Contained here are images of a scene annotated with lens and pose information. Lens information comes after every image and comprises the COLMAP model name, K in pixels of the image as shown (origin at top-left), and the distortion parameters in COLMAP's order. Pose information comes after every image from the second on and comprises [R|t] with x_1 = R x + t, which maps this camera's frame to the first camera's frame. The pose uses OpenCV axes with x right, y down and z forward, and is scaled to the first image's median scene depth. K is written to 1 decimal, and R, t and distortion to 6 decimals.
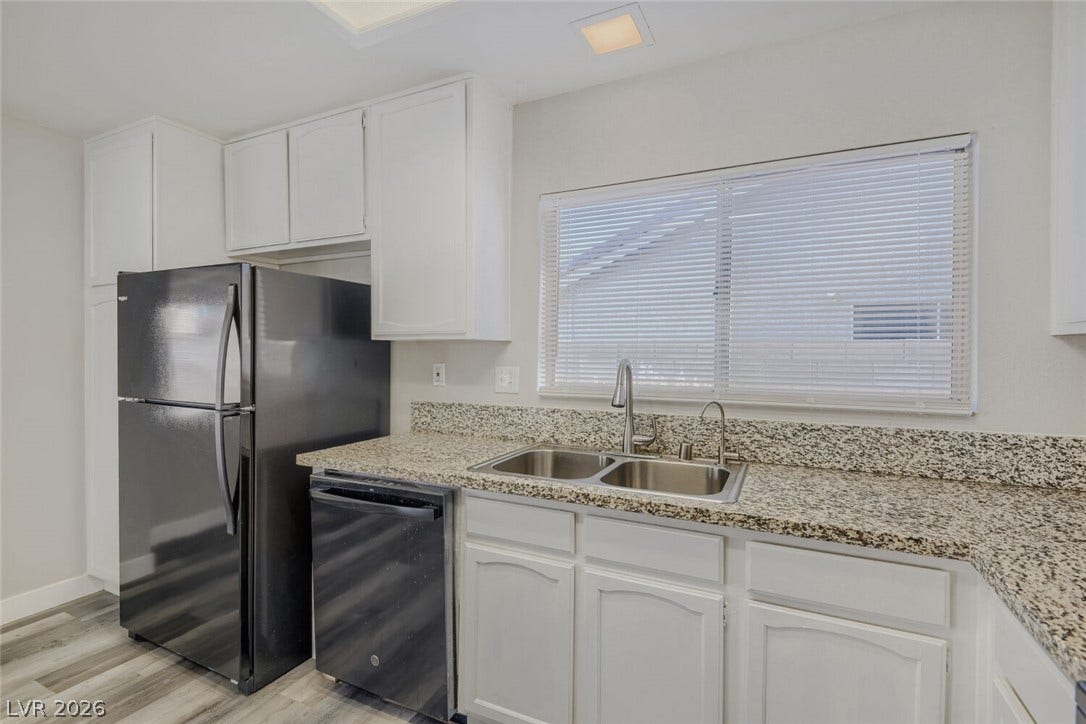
lens RADIAL K [[496.5, 0, 545.1], [0, 496.5, 357.6], [0, 0, 1]] dist [0.012011, -0.001961]
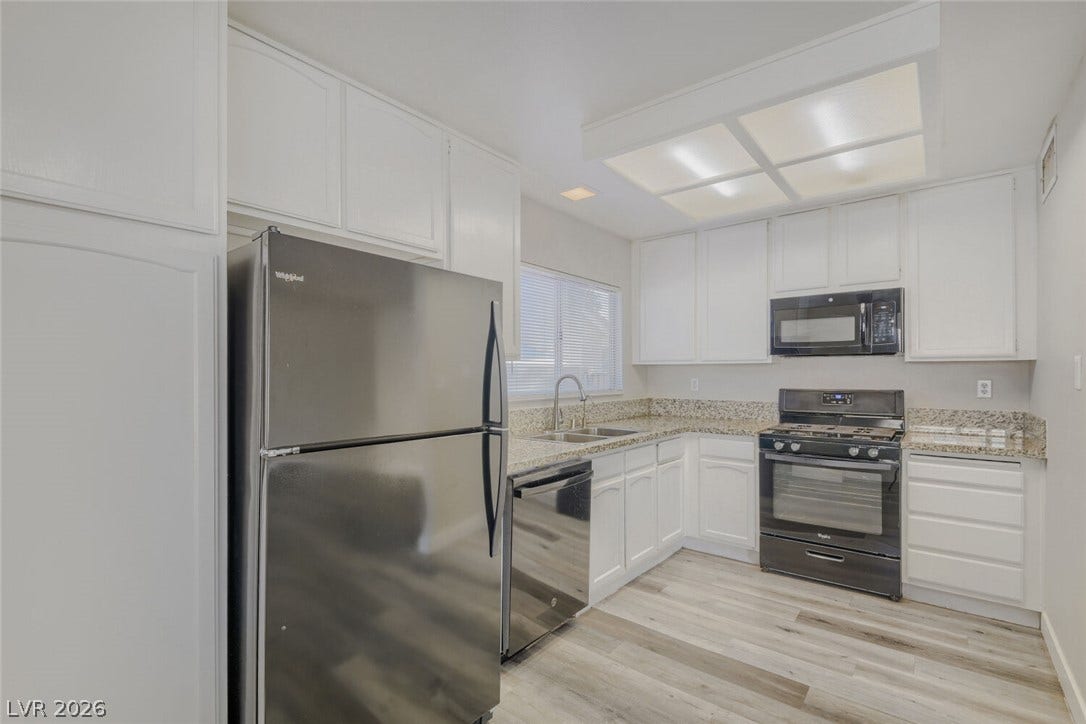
lens RADIAL K [[496.5, 0, 543.4], [0, 496.5, 367.2], [0, 0, 1]] dist [0.012011, -0.001961]
pose [[0.227342, 0.005308, 0.973801, -1.793373], [0.014238, 0.999860, -0.008774, -0.011244], [-0.973711, 0.015860, 0.227235, 0.781613]]
